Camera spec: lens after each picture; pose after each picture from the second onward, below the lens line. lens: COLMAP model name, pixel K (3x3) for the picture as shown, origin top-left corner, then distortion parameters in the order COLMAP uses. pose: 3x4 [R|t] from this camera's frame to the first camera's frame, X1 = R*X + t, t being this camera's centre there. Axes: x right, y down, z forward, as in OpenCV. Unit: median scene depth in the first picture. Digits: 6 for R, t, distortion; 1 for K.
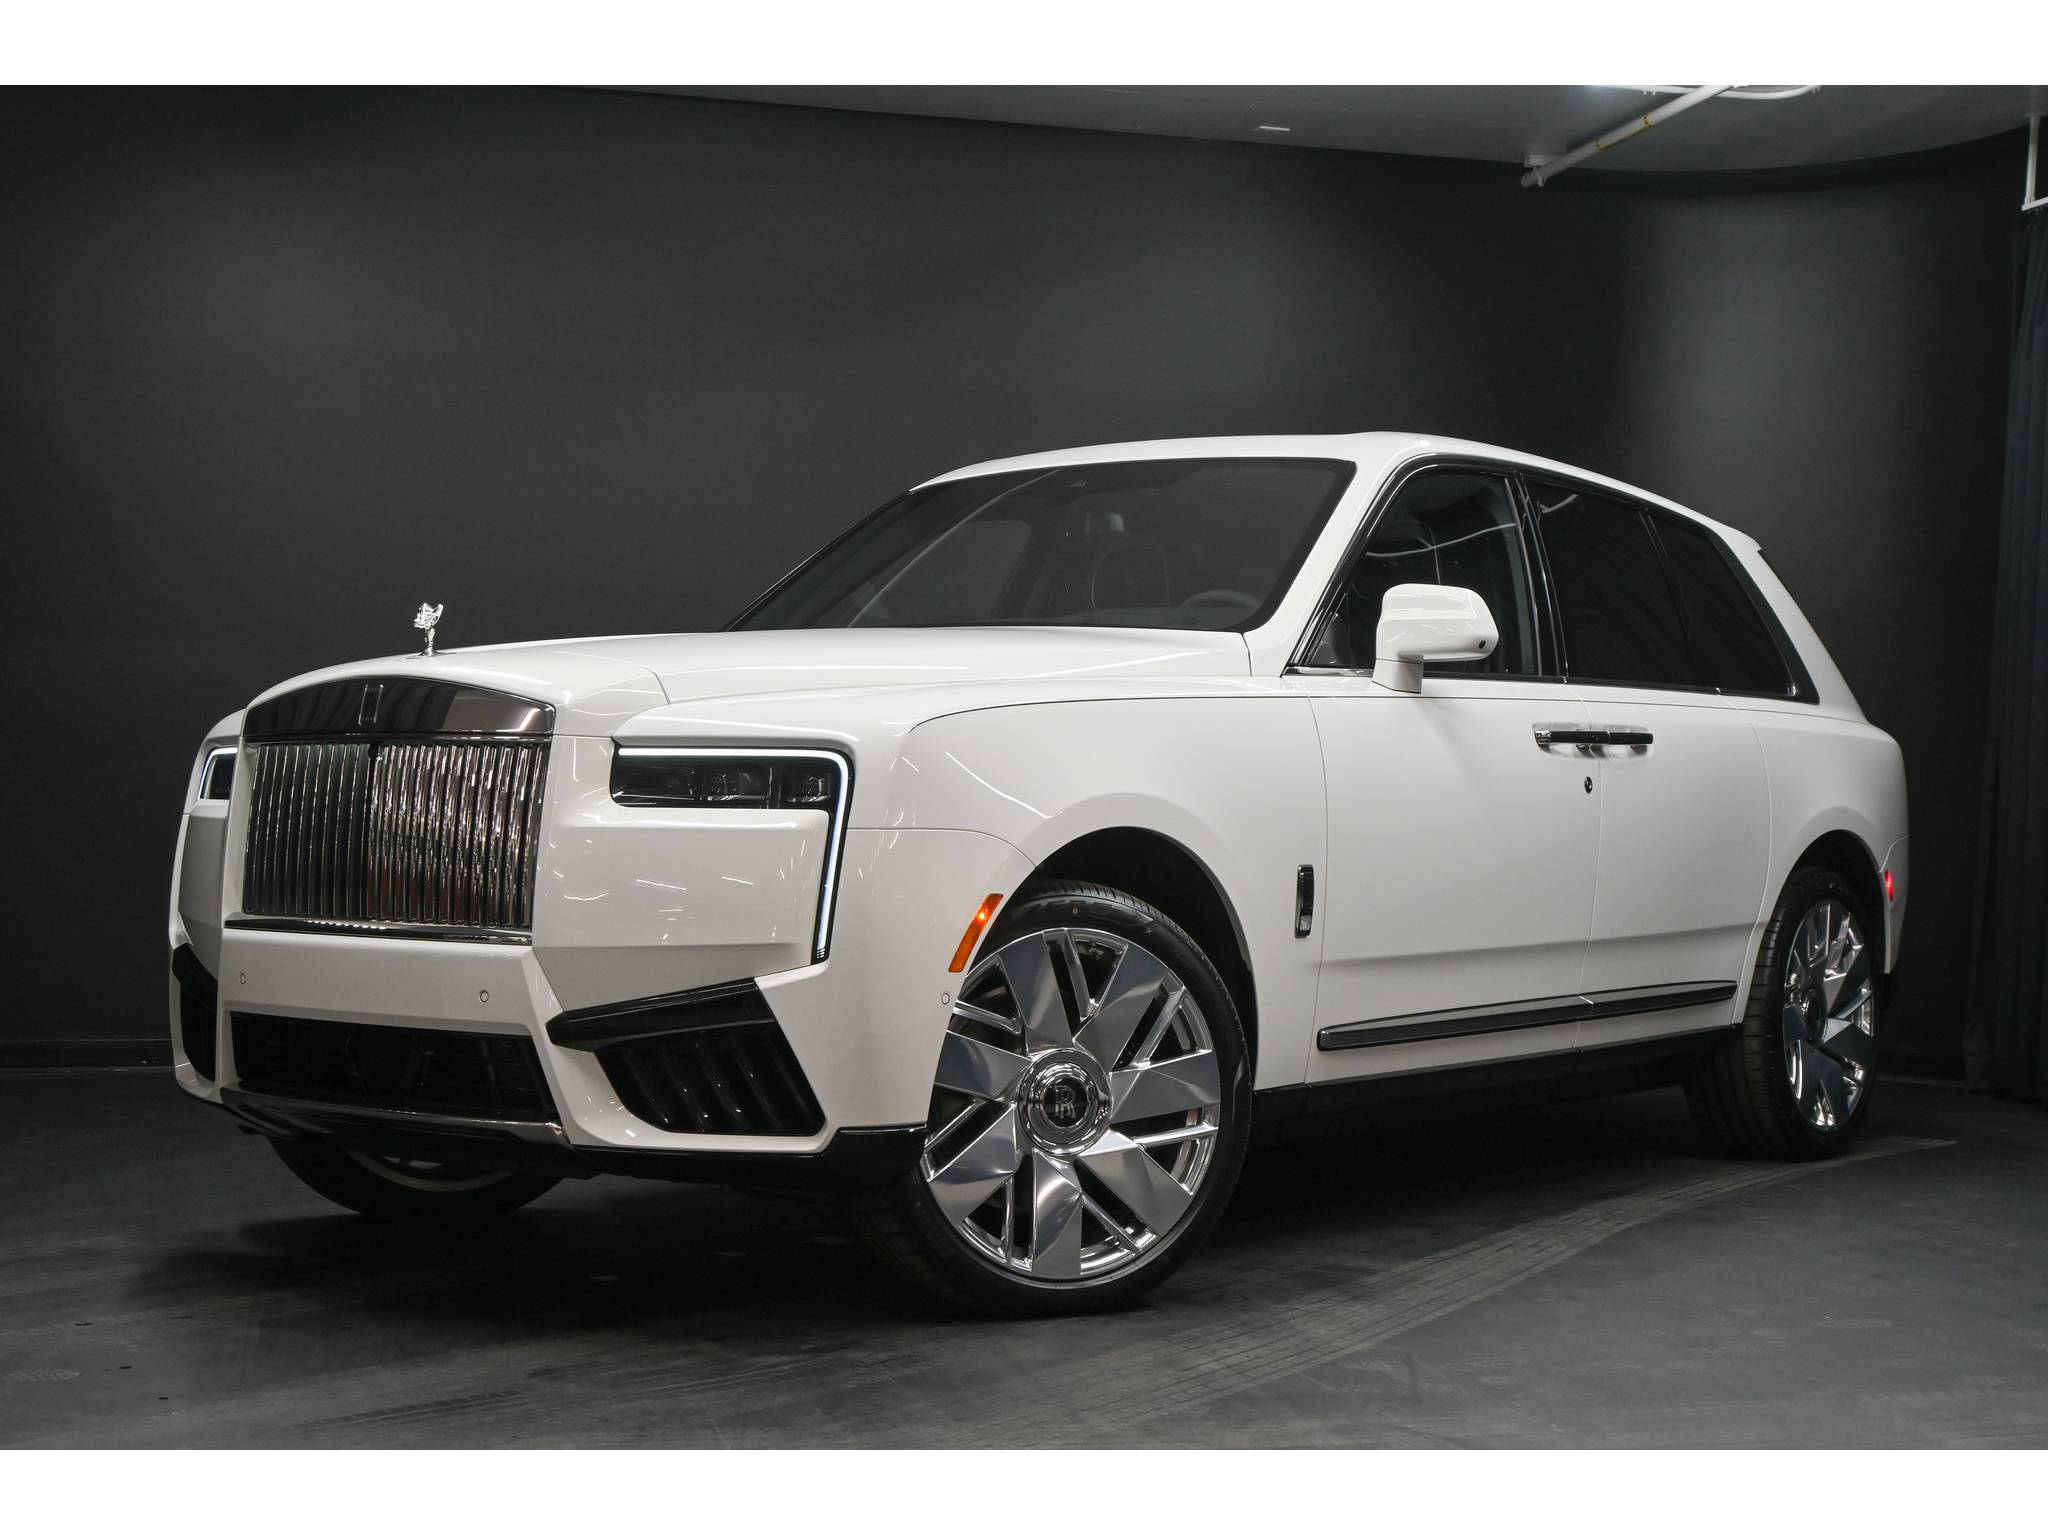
lens RADIAL K [[2946.9, 0, 1024.0], [0, 2946.9, 768.0], [0, 0, 1]] dist [0.009067, 0.009873]
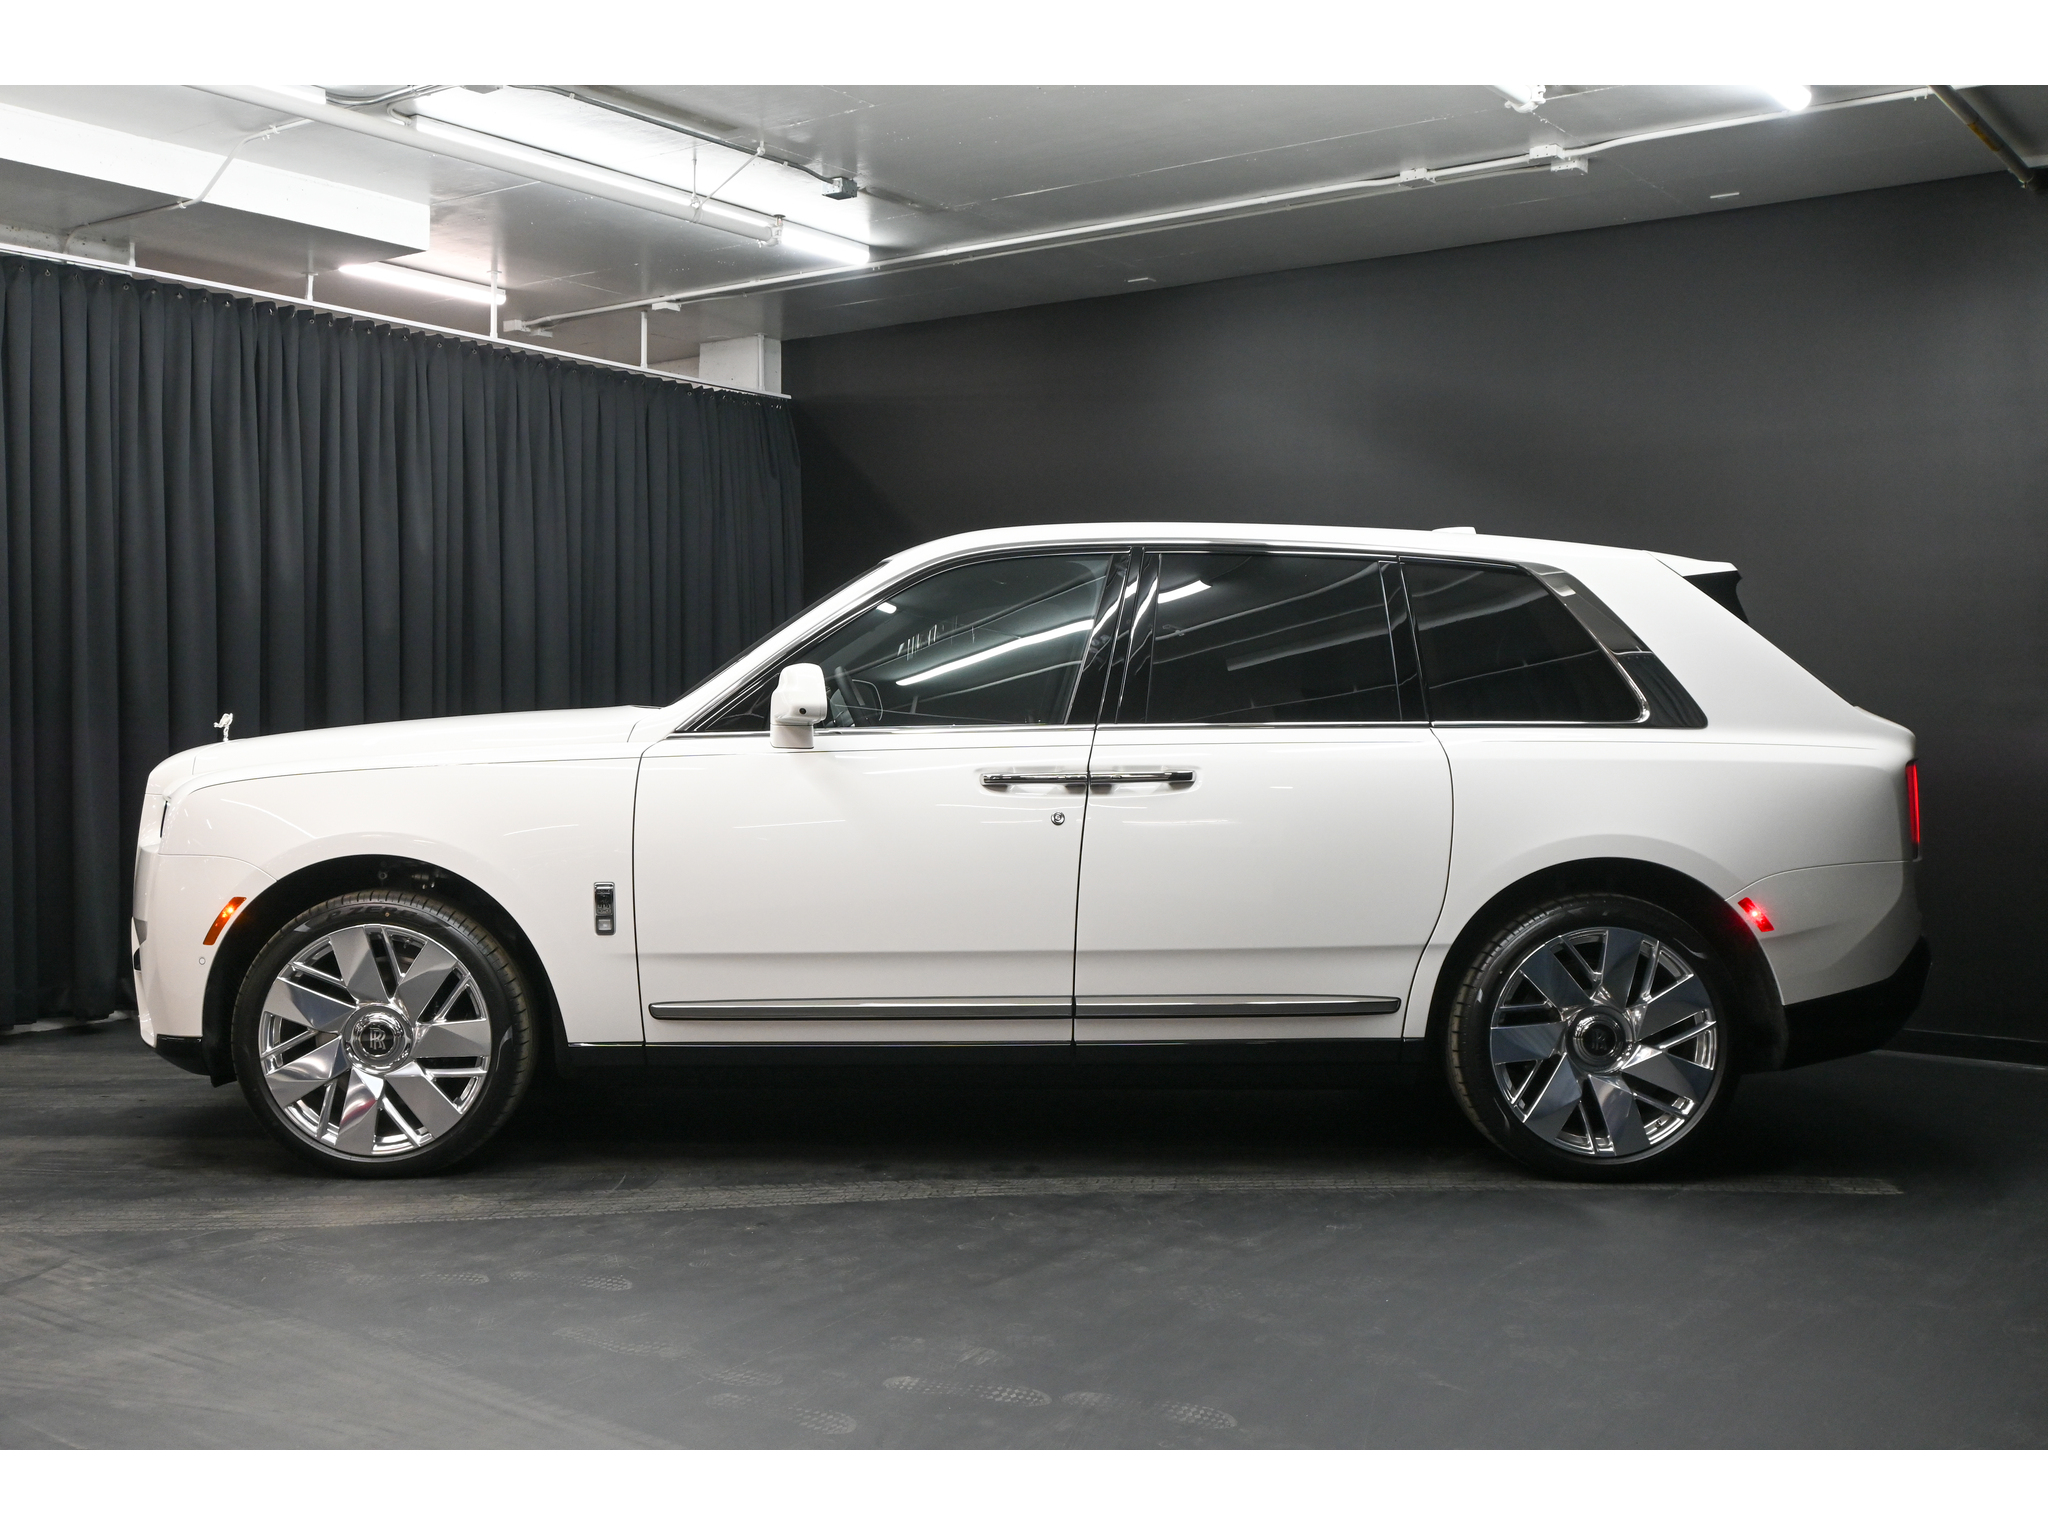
lens RADIAL K [[2152.7, 0, 1024.0], [0, 2152.7, 768.0], [0, 0, 1]] dist [-0.005359, -0.910657]
pose [[0.654640, 0.000029, -0.755941, 1.042152], [0.014433, 0.999817, 0.012537, -0.032063], [0.755803, -0.019118, 0.654520, 0.541997]]
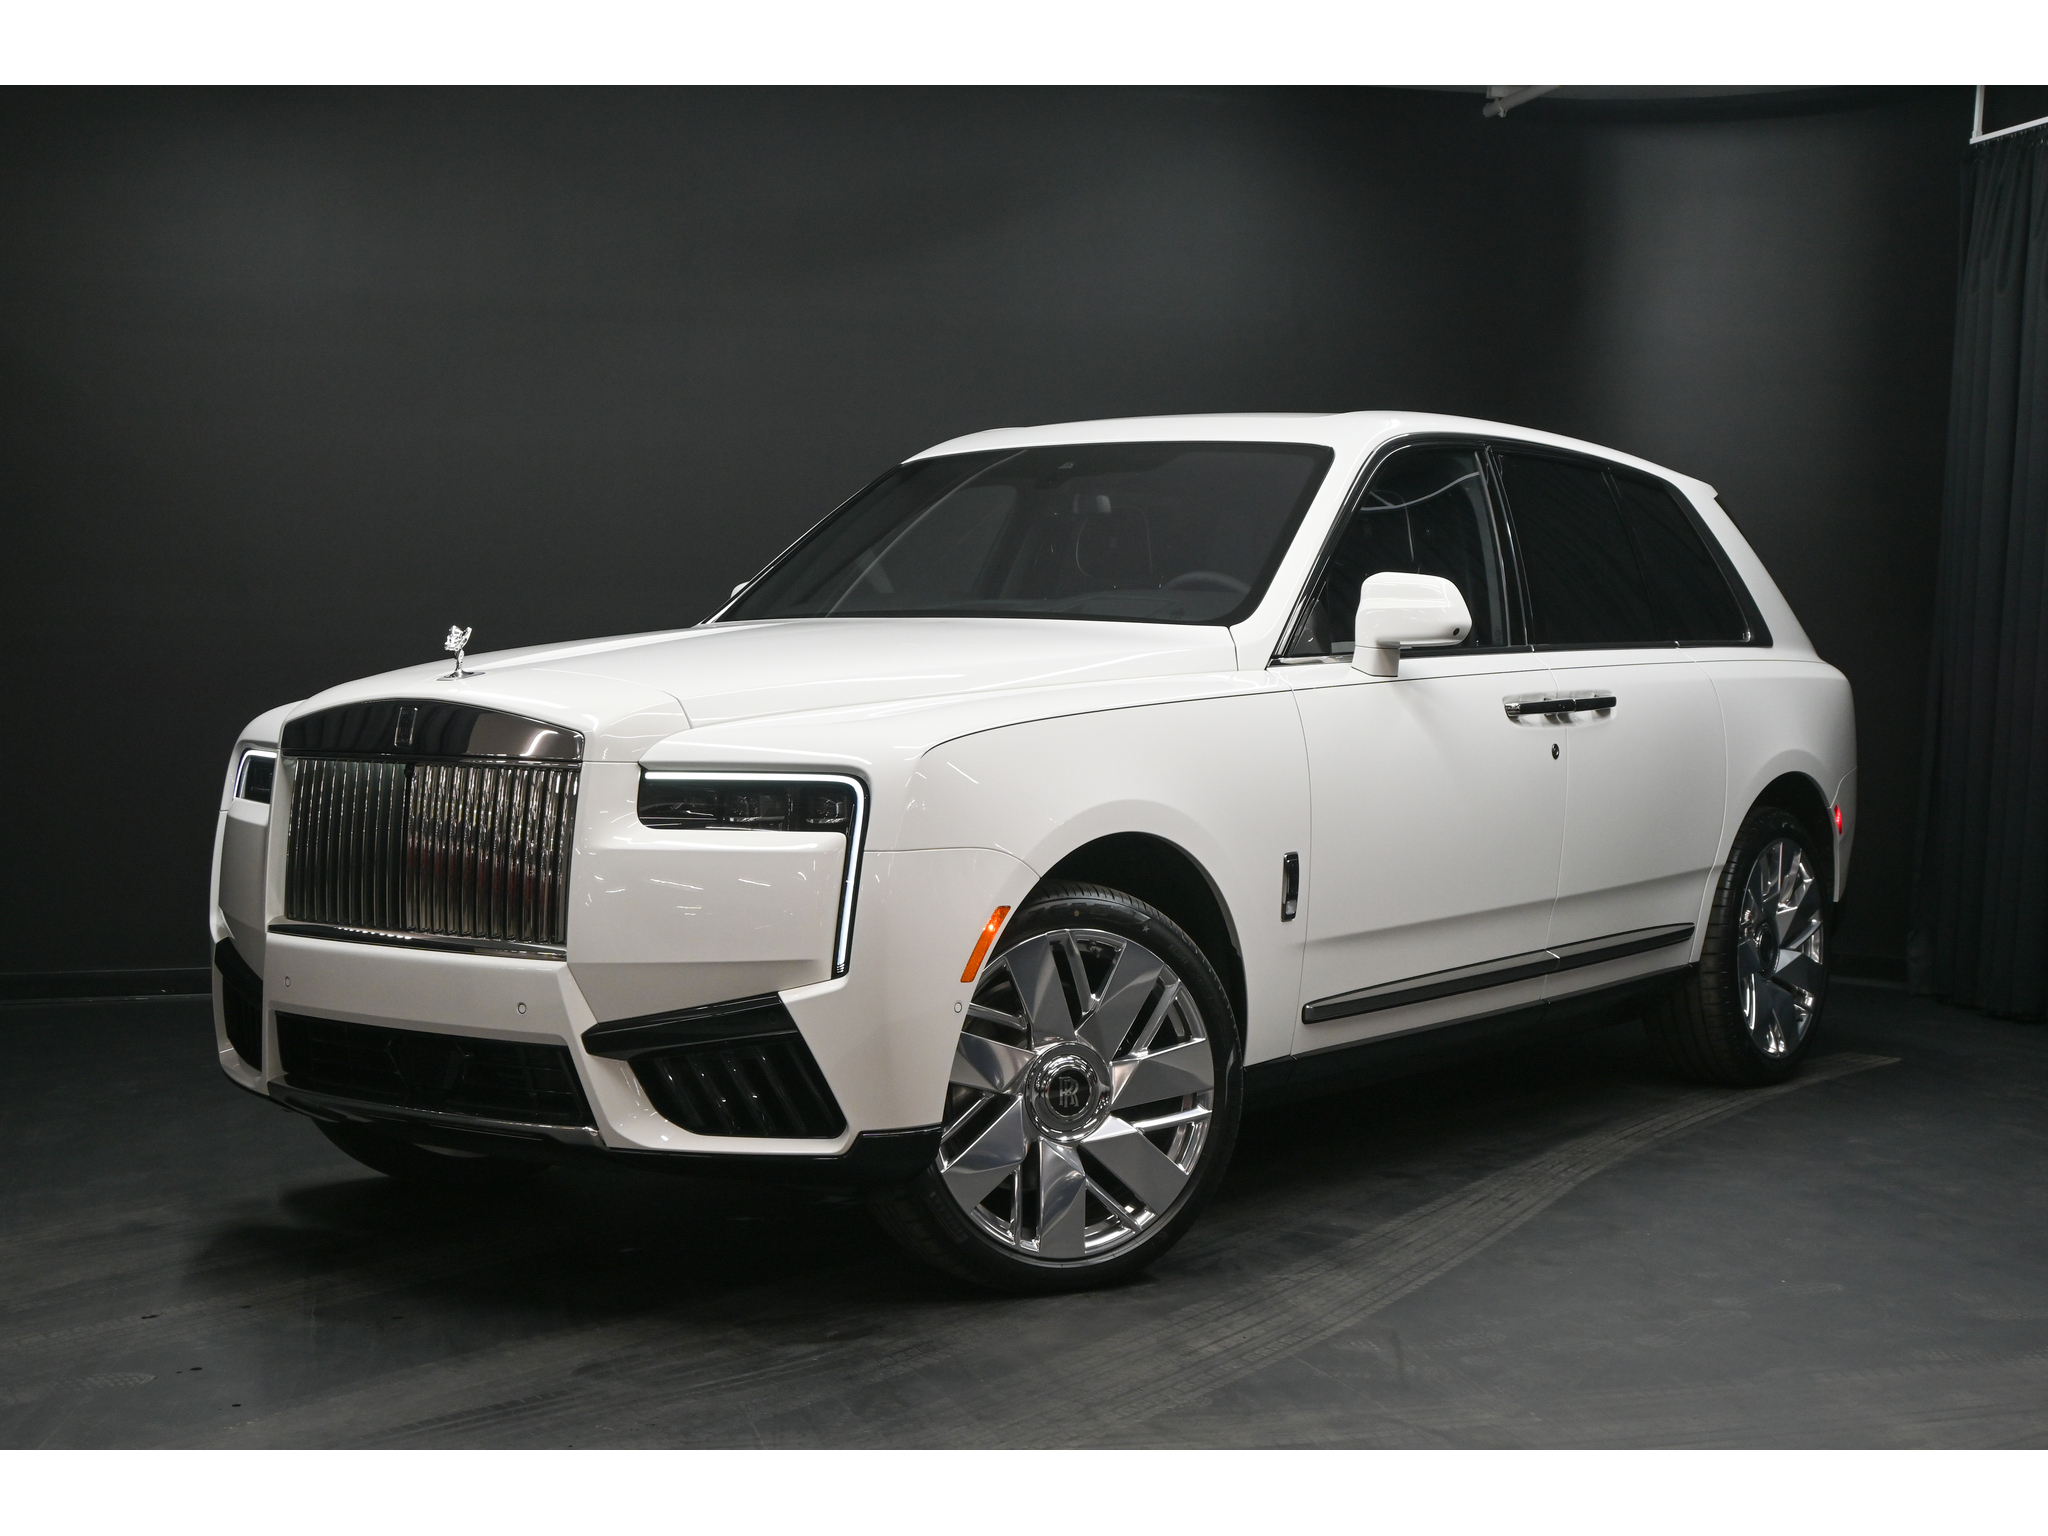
lens RADIAL K [[2890.2, 0, 1024.0], [0, 2890.2, 768.0], [0, 0, 1]] dist [0.010204, 0.031353]
pose [[0.999857, -0.010416, 0.013306, -0.014534], [0.009653, 0.998374, 0.056184, -0.060665], [-0.013869, -0.056047, 0.998332, -0.032348]]
